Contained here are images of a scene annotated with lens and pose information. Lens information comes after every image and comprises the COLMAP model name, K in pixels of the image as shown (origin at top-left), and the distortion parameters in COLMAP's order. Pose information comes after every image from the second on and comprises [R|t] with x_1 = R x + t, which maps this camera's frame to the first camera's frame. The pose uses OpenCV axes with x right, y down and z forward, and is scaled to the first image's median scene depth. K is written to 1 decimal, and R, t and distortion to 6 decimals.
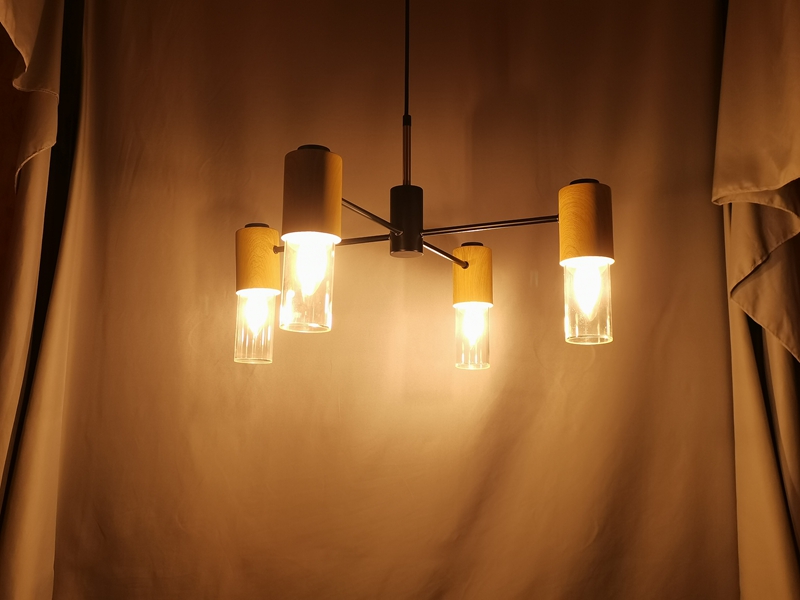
lens RADIAL K [[805.6, 0, 400.0], [0, 805.6, 300.0], [0, 0, 1]] dist [-0.013408, 0.024728]
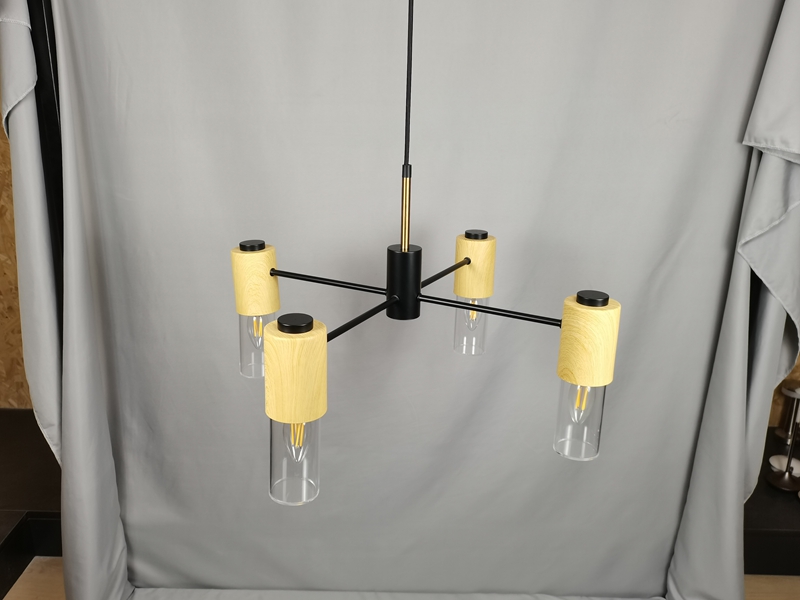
lens RADIAL K [[704.0, 0, 400.0], [0, 704.0, 300.0], [0, 0, 1]] dist [-0.000939, -0.002979]
pose [[0.999162, 0.025491, -0.032026, 0.023066], [-0.008177, 0.890949, 0.454031, -0.349075], [0.040107, -0.453388, 0.890410, 0.185485]]
